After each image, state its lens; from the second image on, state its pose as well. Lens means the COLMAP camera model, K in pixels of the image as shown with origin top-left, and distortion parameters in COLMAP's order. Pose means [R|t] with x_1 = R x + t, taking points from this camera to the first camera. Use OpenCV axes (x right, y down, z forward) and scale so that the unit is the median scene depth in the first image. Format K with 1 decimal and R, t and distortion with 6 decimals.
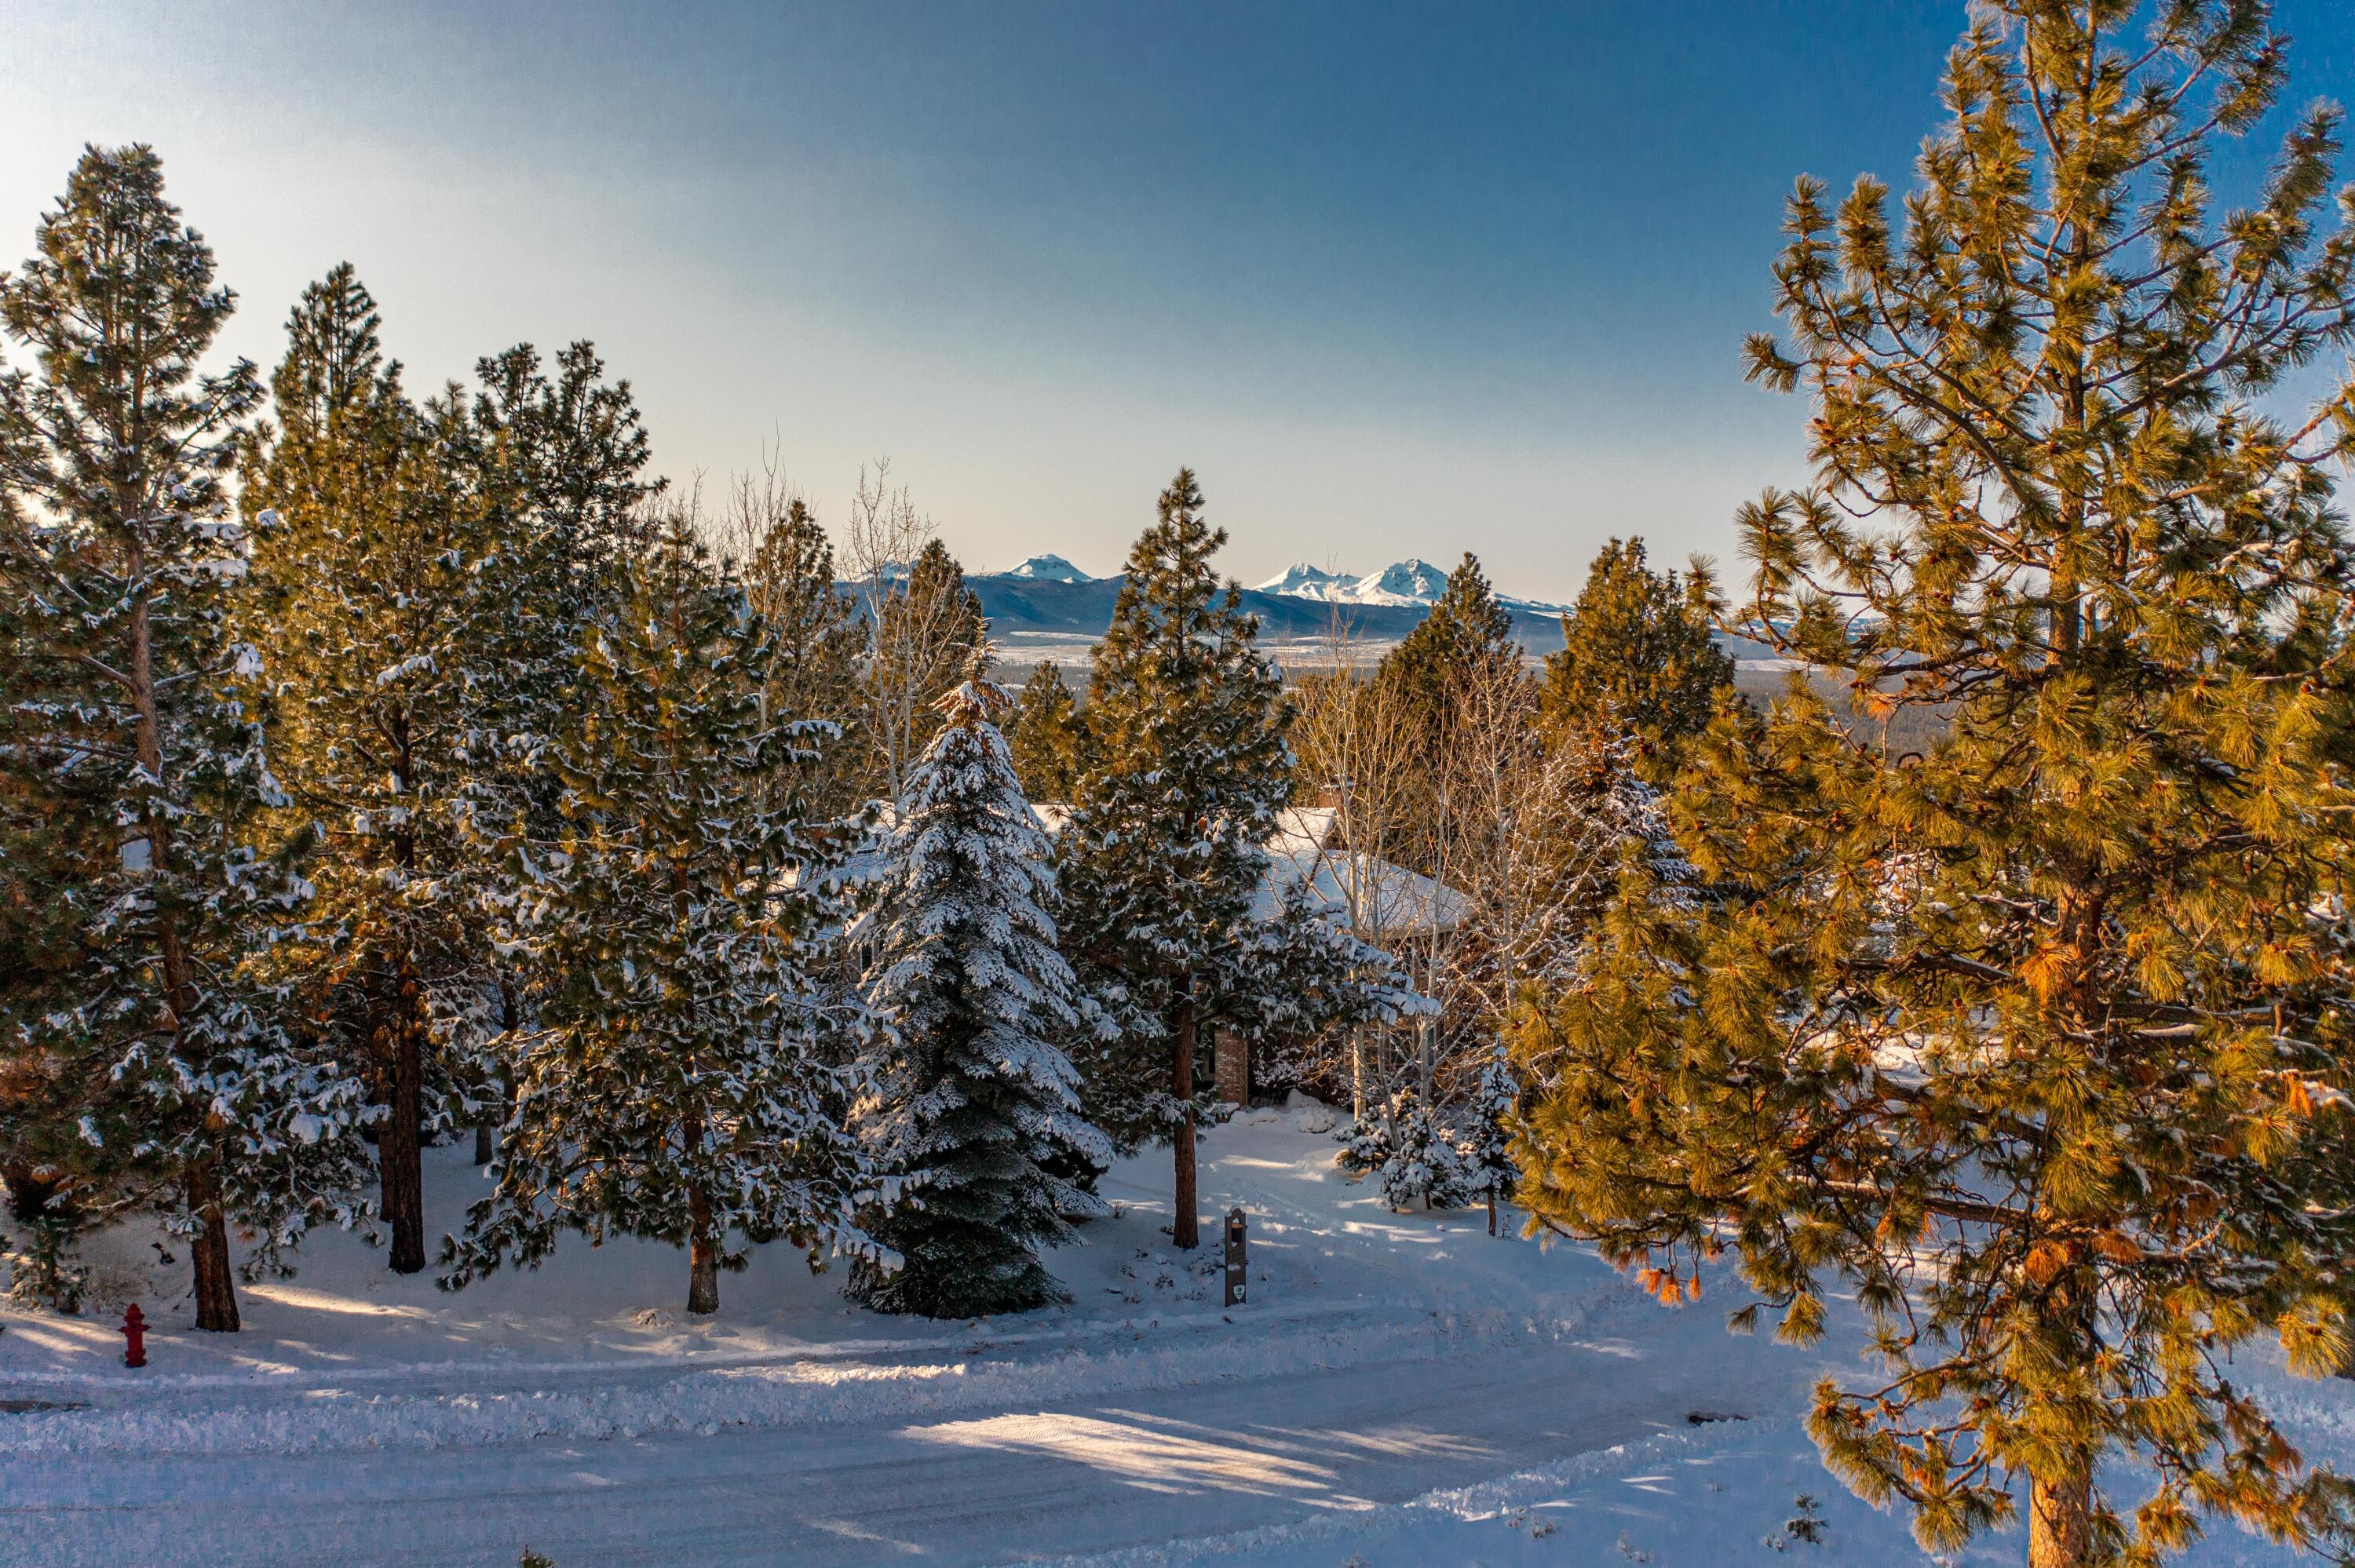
lens RADIAL K [[1853.9, 0, 1177.5], [0, 1853.9, 784.0], [0, 0, 1]] dist [-0.019510, 0.000454]
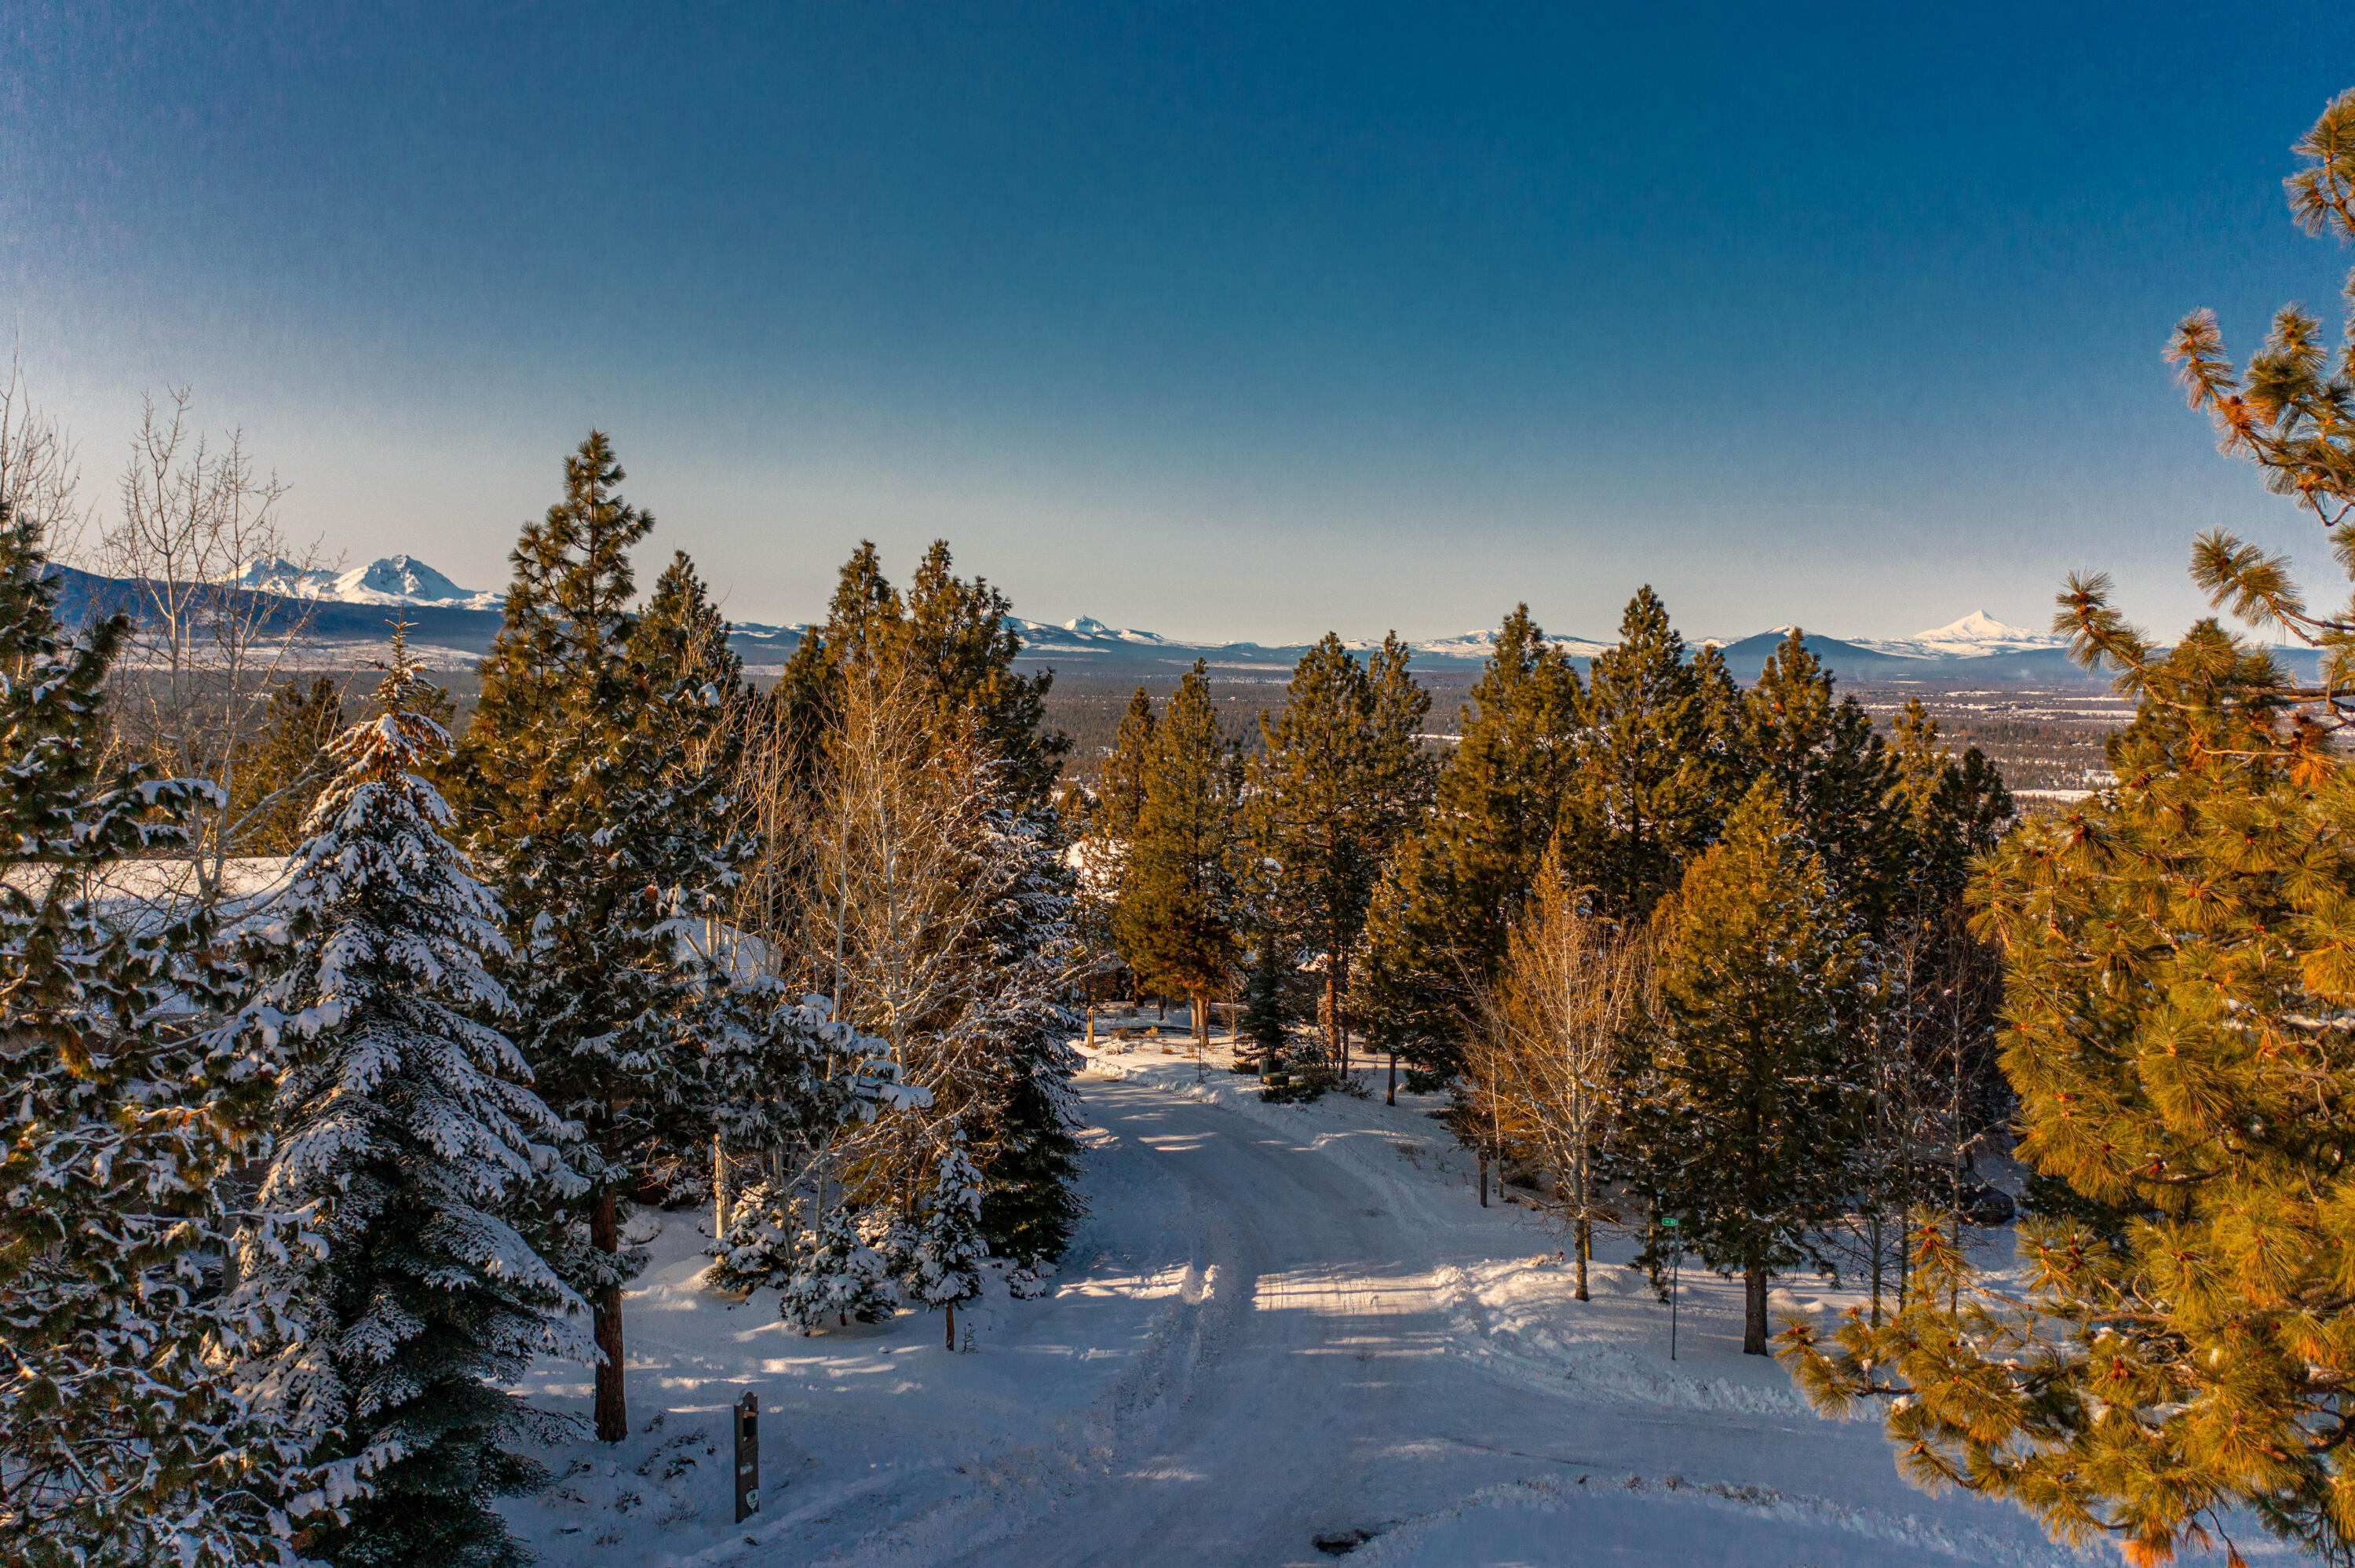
lens RADIAL K [[1863.7, 0, 1183.4], [0, 1863.7, 781.3], [0, 0, 1]] dist [-0.014609, 0.012378]
pose [[0.868347, -0.025584, 0.495297, -0.199328], [0.027752, 0.999610, 0.002981, -0.024129], [-0.495180, 0.011157, 0.868719, 0.247621]]
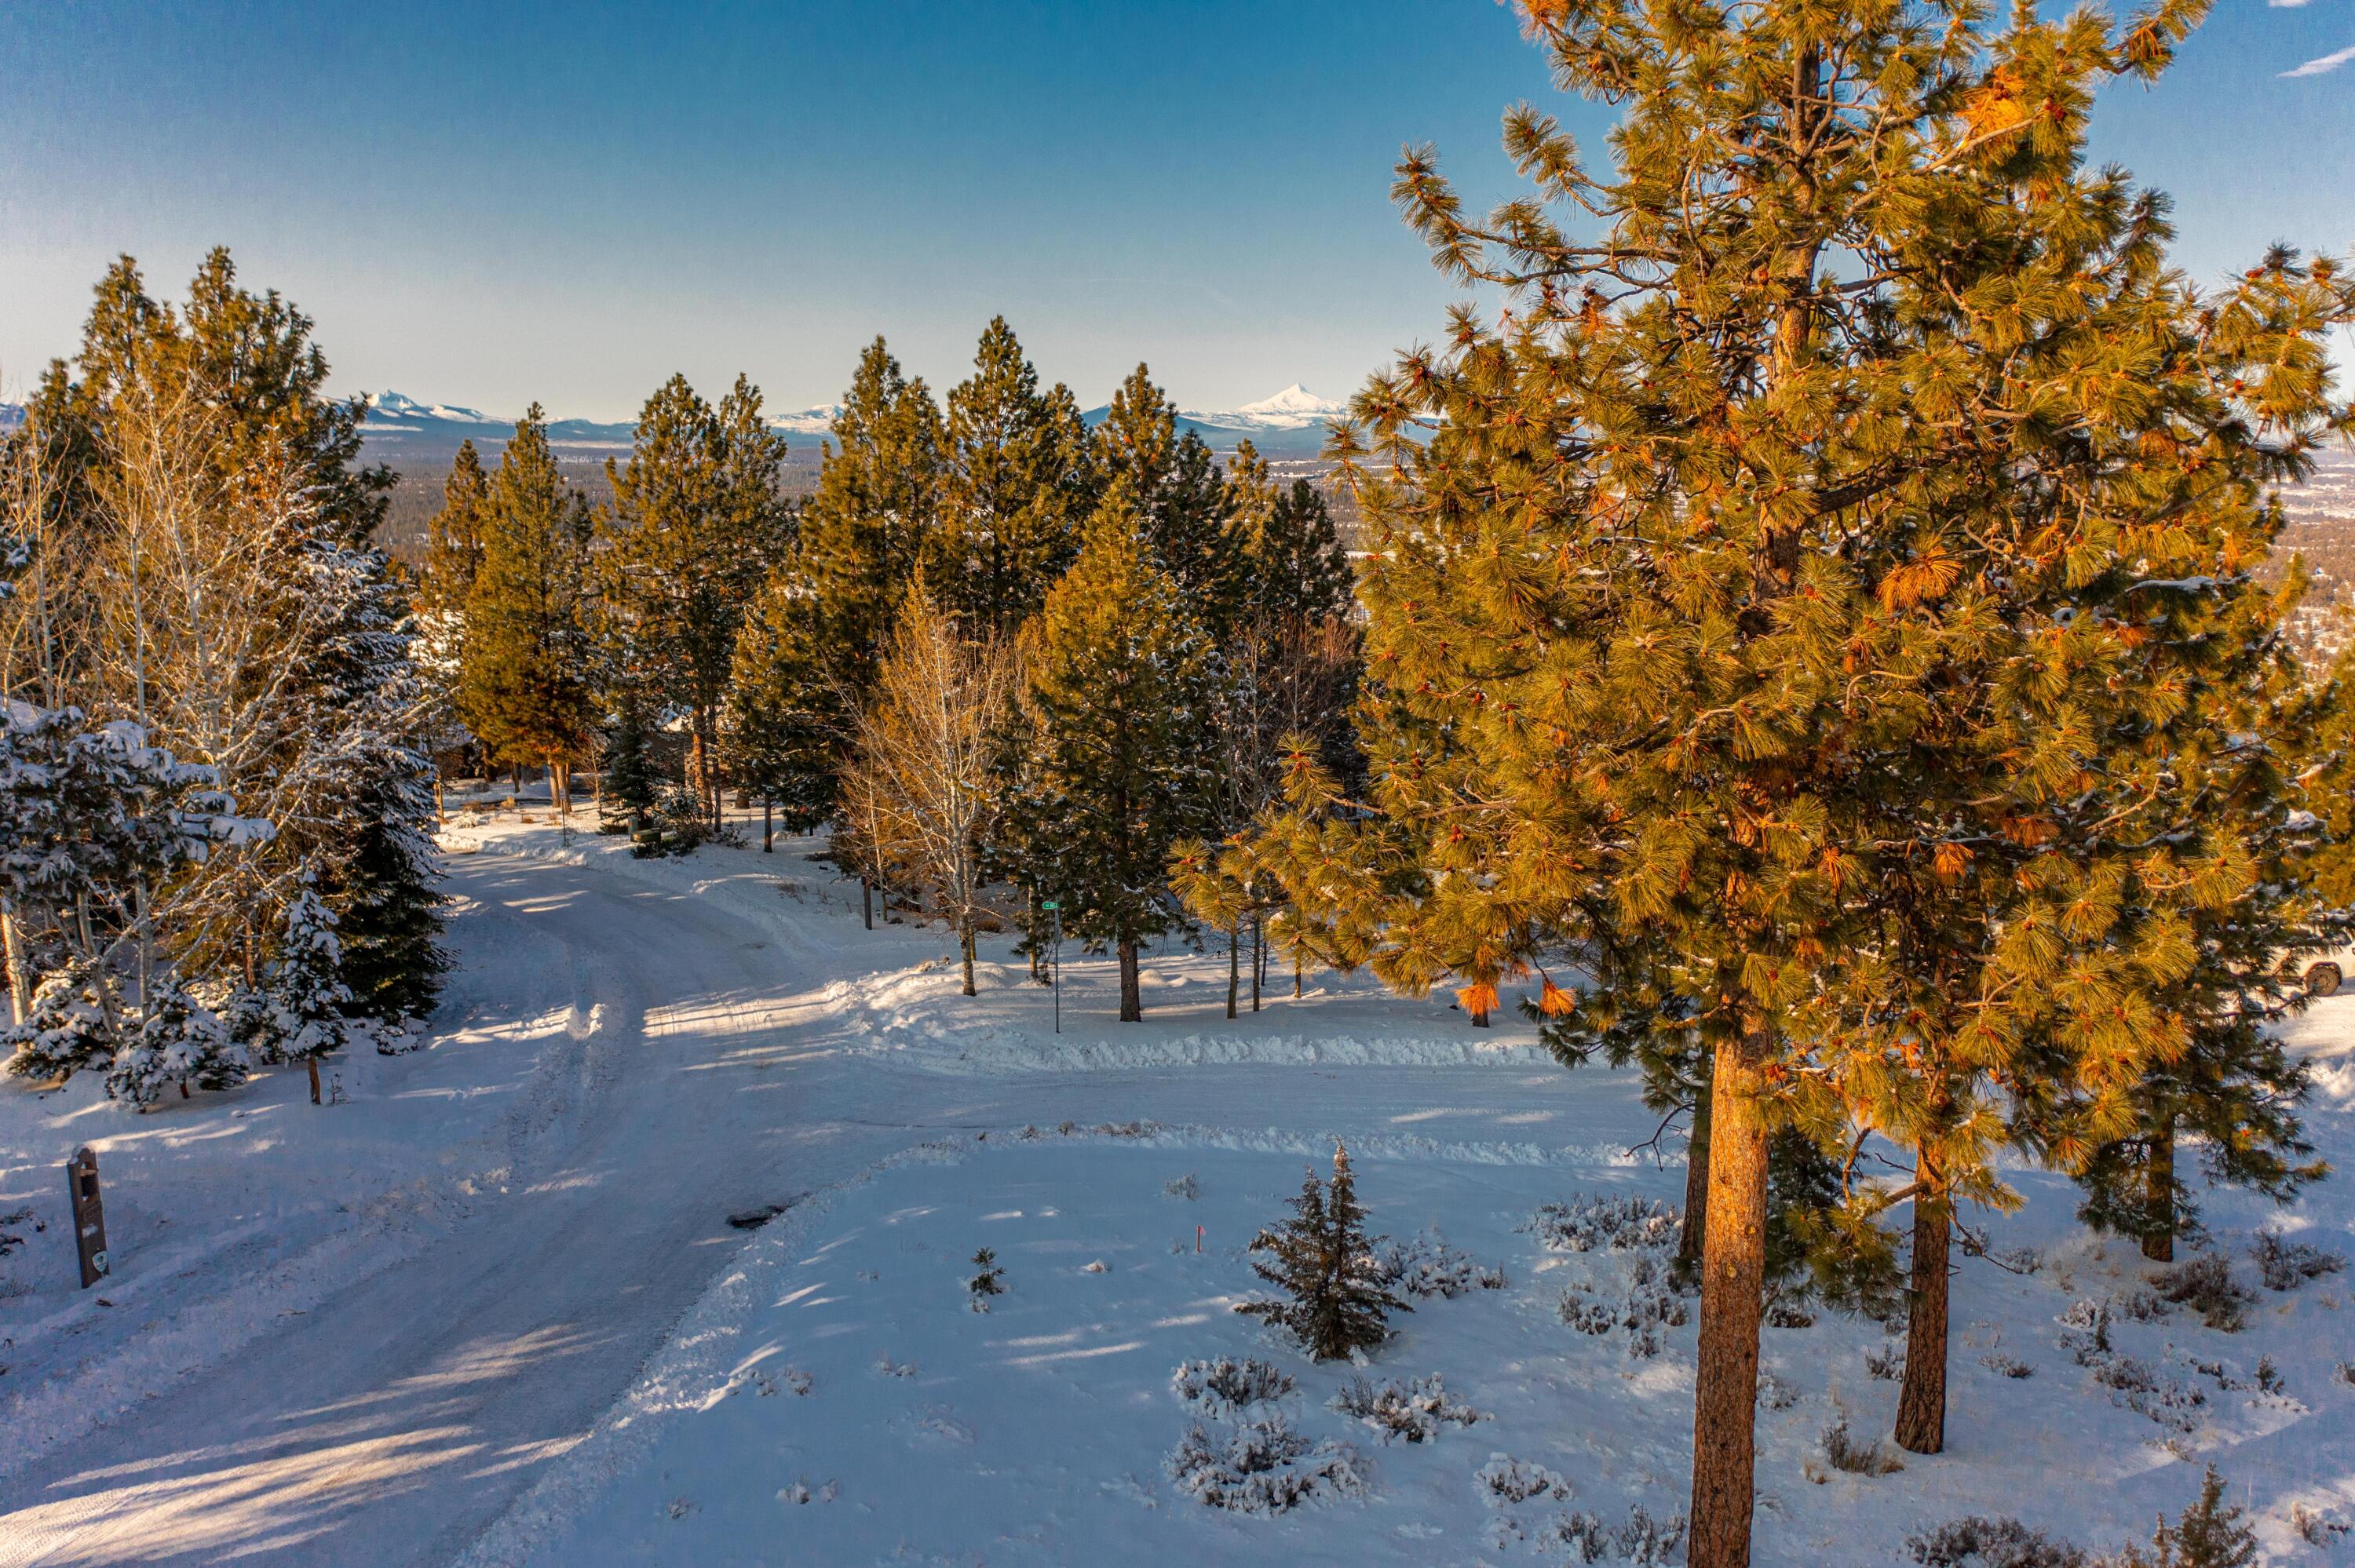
lens RADIAL K [[1863.7, 0, 1183.4], [0, 1863.7, 781.3], [0, 0, 1]] dist [-0.014609, 0.012378]
pose [[0.651162, -0.137430, 0.746392, -0.214798], [0.053282, 0.989320, 0.135675, 0.019392], [-0.757066, -0.048577, 0.651530, 0.246746]]
